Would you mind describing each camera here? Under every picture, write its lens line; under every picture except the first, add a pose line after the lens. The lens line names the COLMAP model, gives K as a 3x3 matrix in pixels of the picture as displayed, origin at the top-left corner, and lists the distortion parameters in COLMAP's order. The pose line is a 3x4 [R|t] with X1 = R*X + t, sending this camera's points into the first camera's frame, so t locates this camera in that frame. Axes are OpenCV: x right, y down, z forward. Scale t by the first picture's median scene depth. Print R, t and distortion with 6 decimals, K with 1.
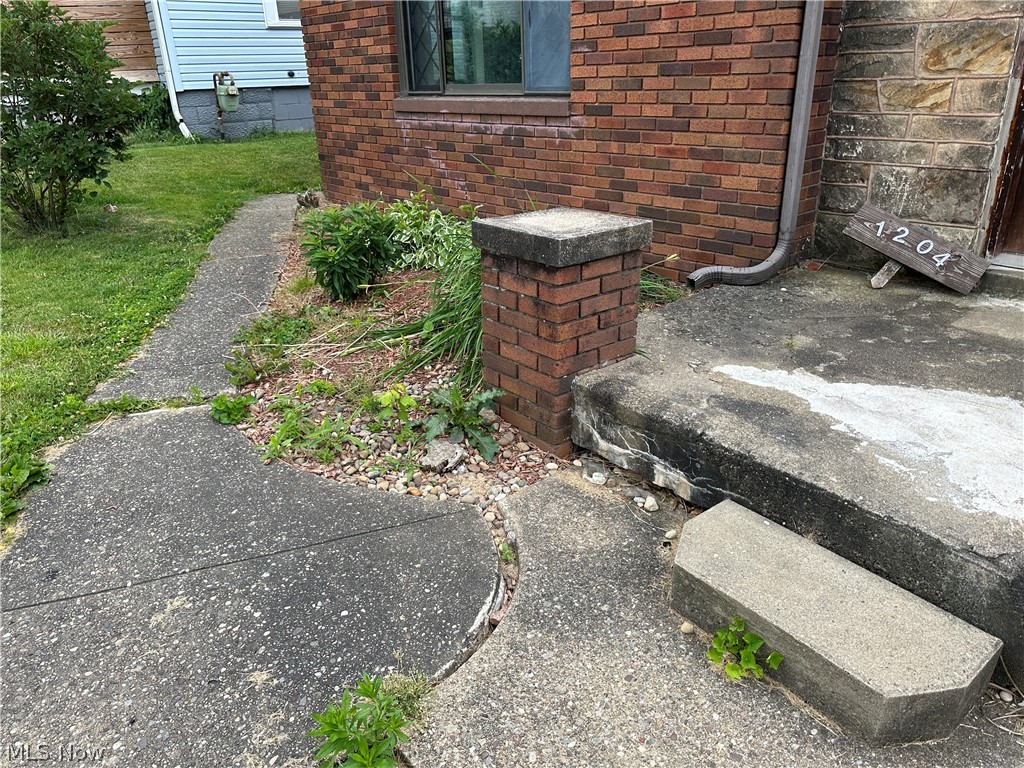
lens RADIAL K [[708.3, 0, 515.6], [0, 708.3, 385.2], [0, 0, 1]] dist [0.029936, -0.049223]
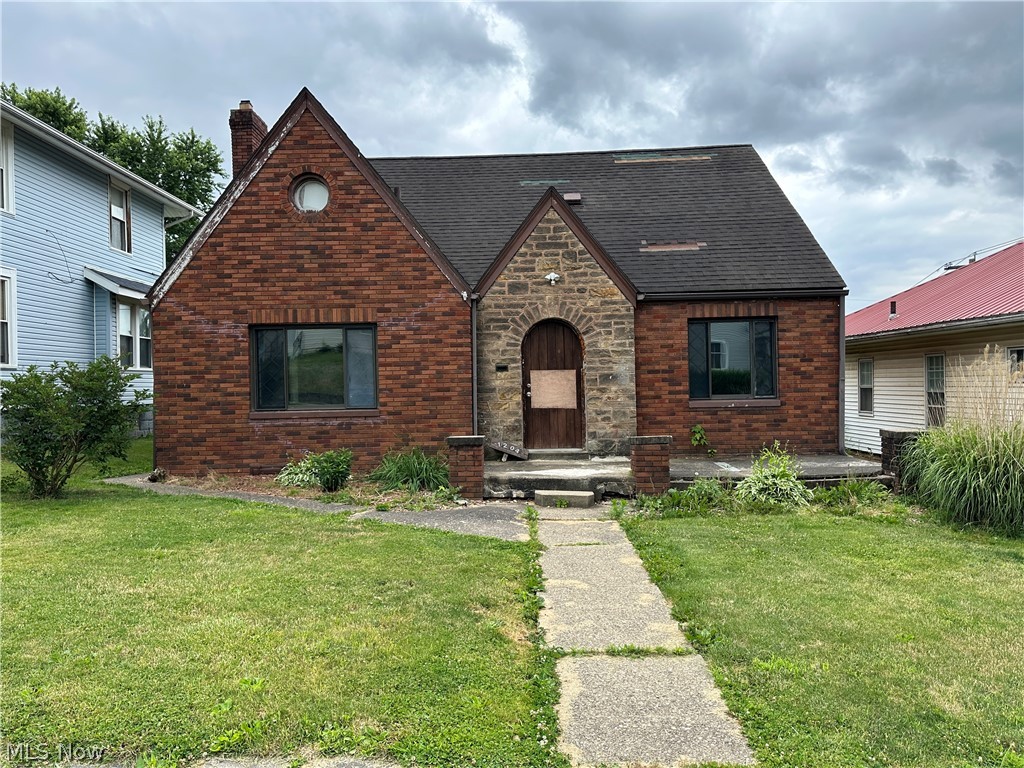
lens RADIAL K [[708.3, 0, 514.7], [0, 708.3, 381.4], [0, 0, 1]] dist [0.029936, -0.049223]
pose [[0.656908, 0.021064, 0.753677, -1.580124], [0.305361, 0.906526, -0.291489, 0.403668], [-0.689367, 0.421625, 0.589072, -0.892316]]
